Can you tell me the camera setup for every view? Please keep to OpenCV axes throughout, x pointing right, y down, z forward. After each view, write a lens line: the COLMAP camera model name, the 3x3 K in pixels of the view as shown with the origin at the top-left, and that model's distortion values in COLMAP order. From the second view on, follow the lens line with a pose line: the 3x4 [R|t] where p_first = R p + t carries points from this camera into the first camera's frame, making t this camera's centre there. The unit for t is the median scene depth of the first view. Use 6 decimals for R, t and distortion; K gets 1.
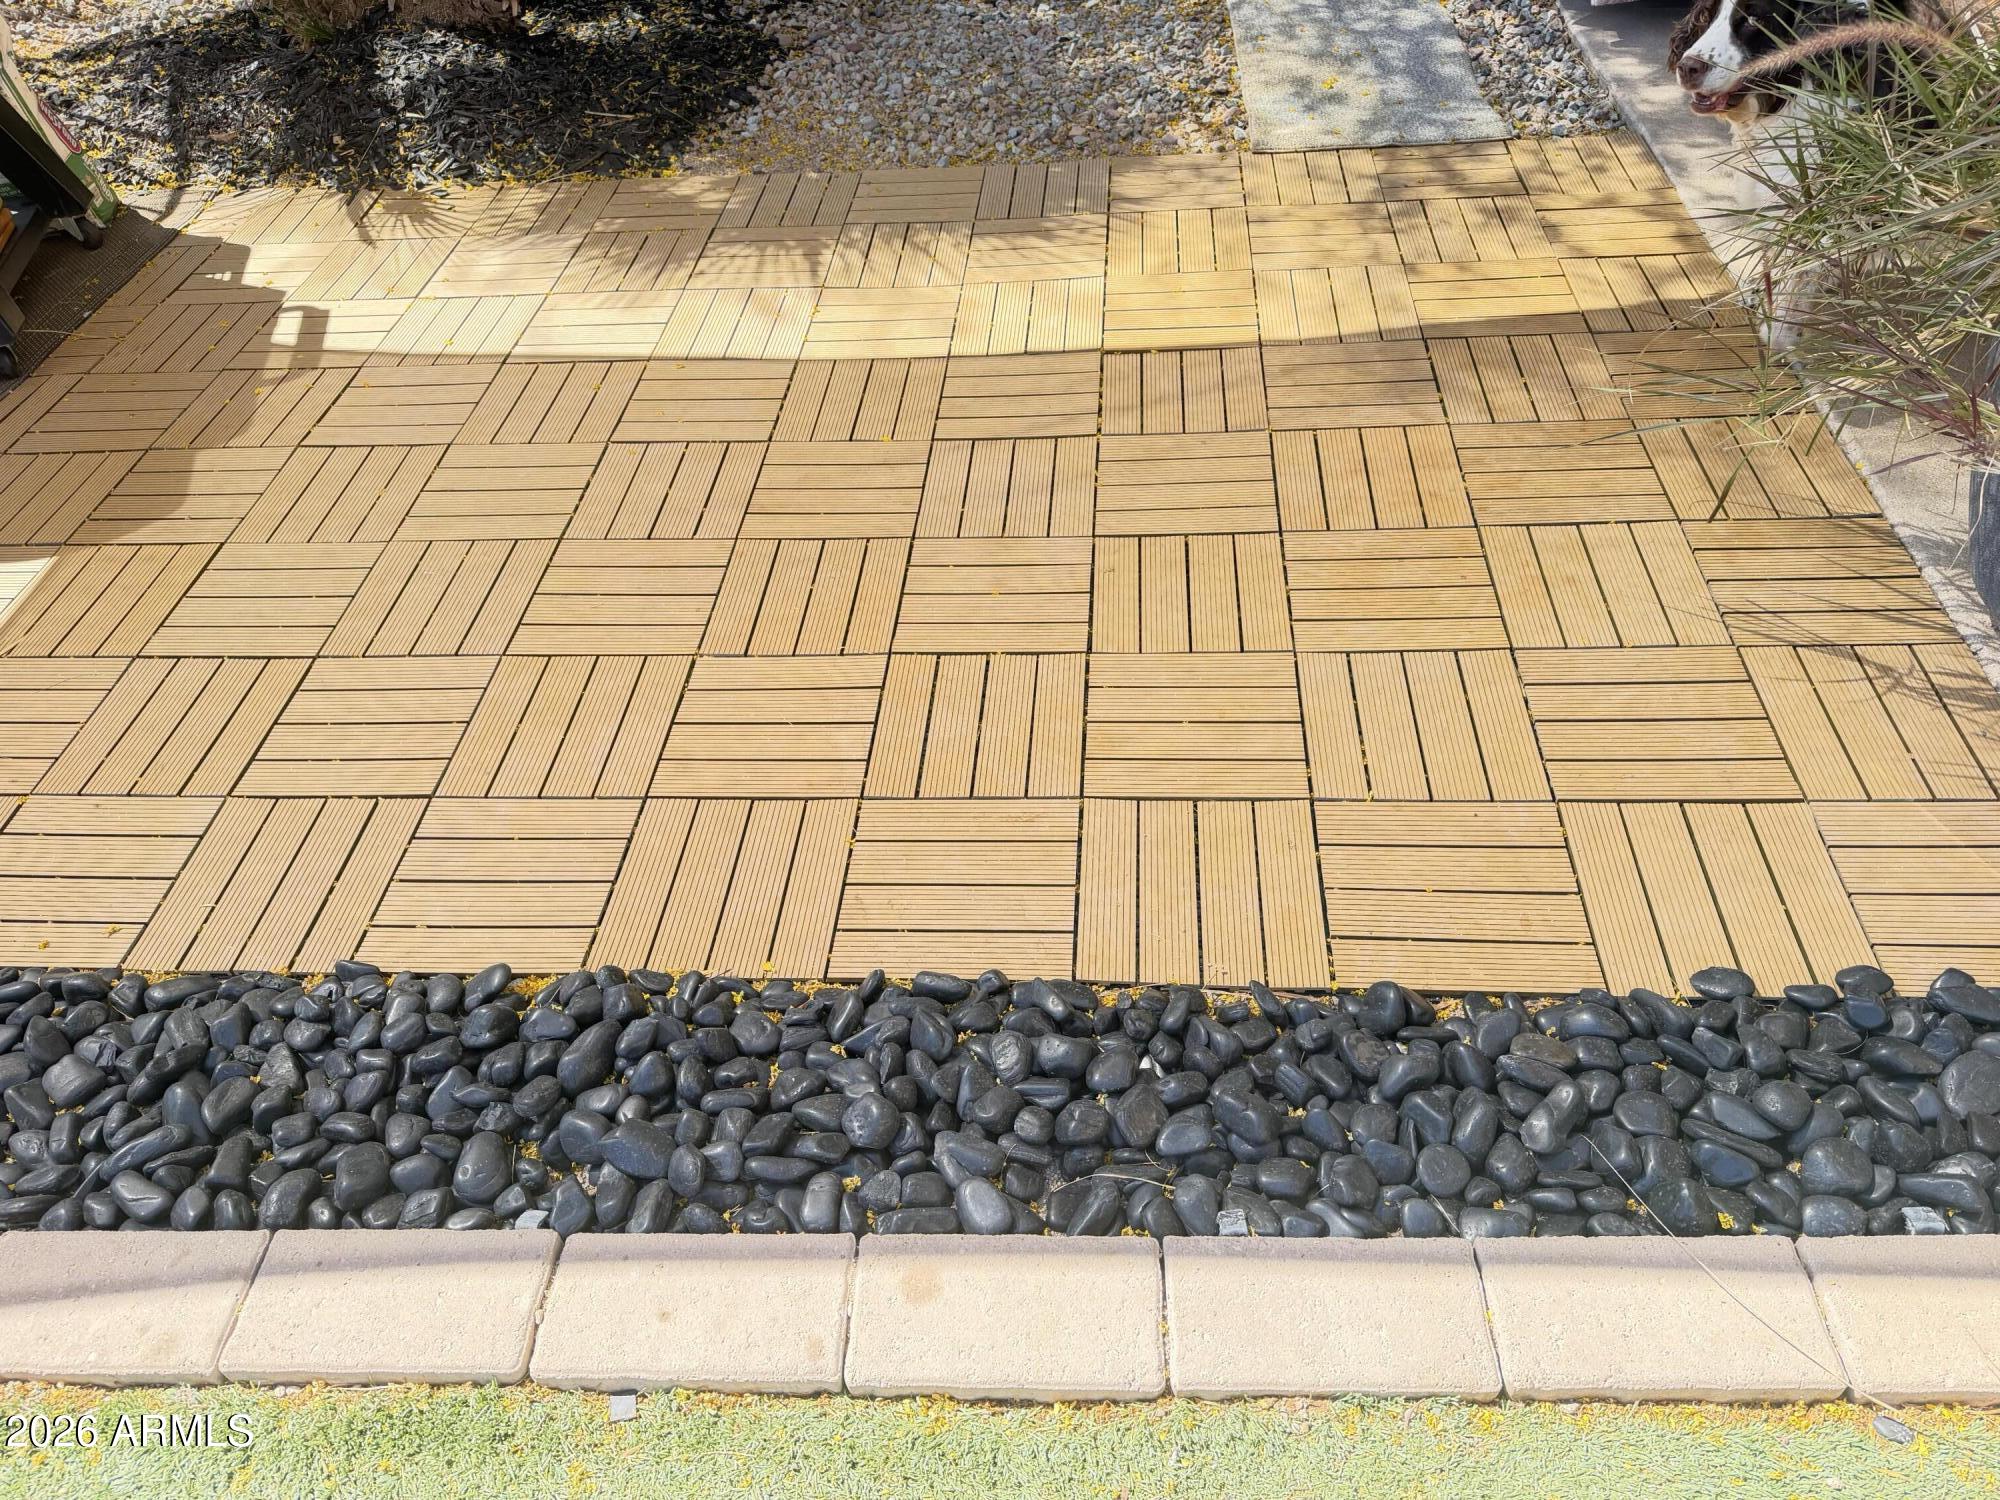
lens RADIAL K [[1390.3, 0, 975.5], [0, 1390.3, 754.1], [0, 0, 1]] dist [0.000870, -0.007456]
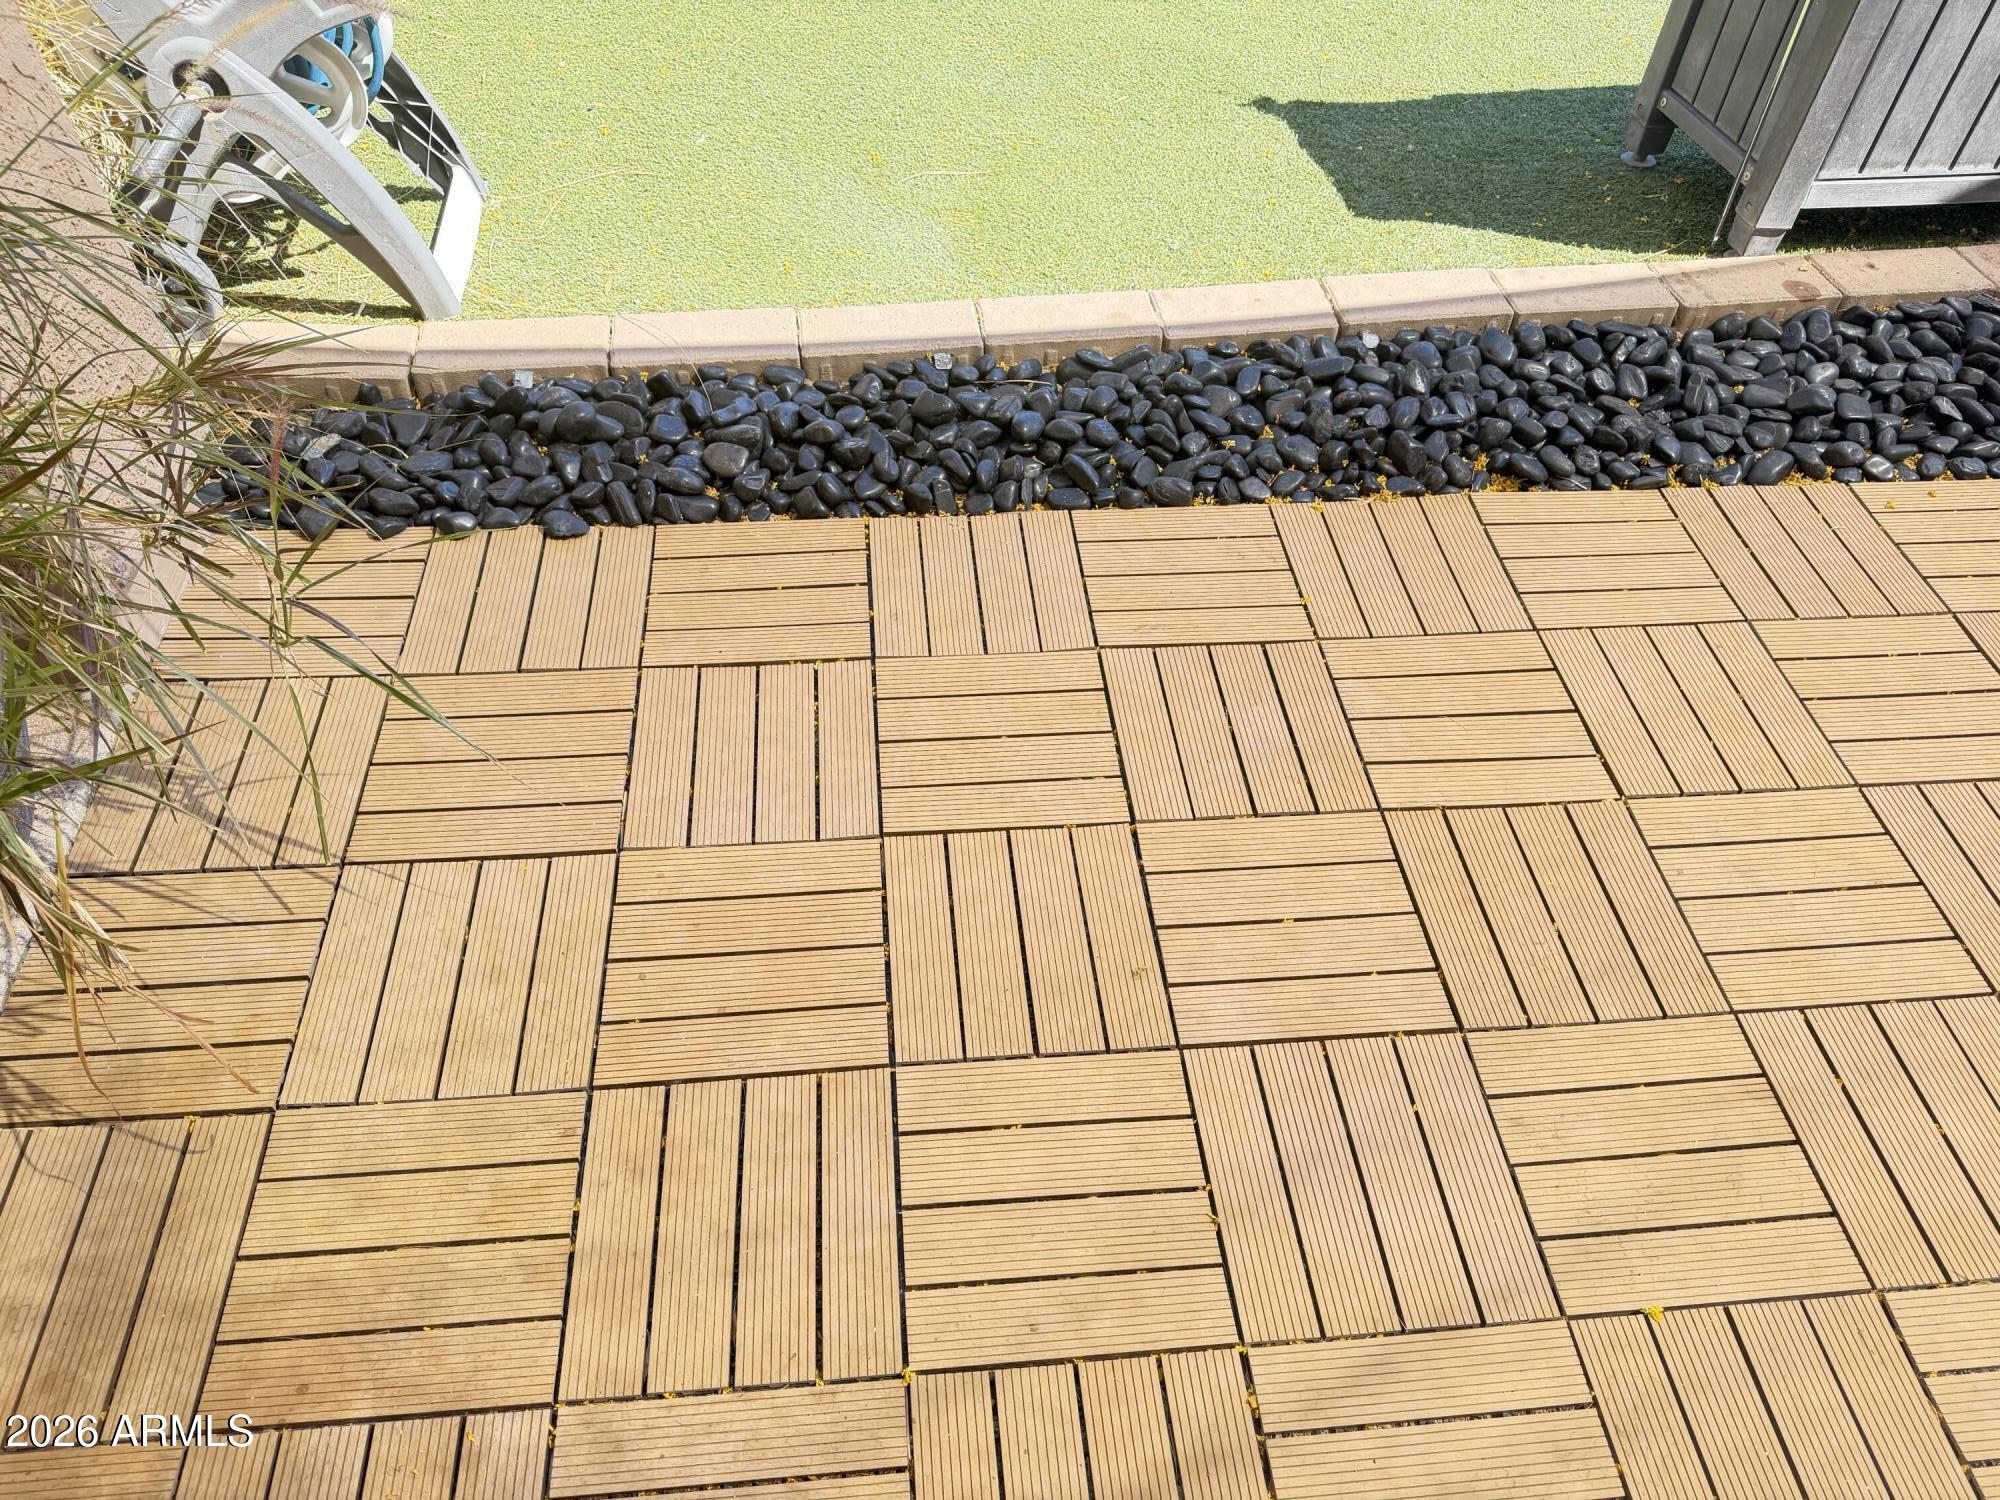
lens RADIAL K [[1383.0, 0, 971.7], [0, 1383.0, 749.8], [0, 0, 1]] dist [0.070831, -0.085806]
pose [[-0.985225, 0.146993, -0.087891, 0.235268], [-0.093767, -0.033526, 0.995029, -0.848090], [0.143316, 0.988569, 0.046814, 0.896896]]
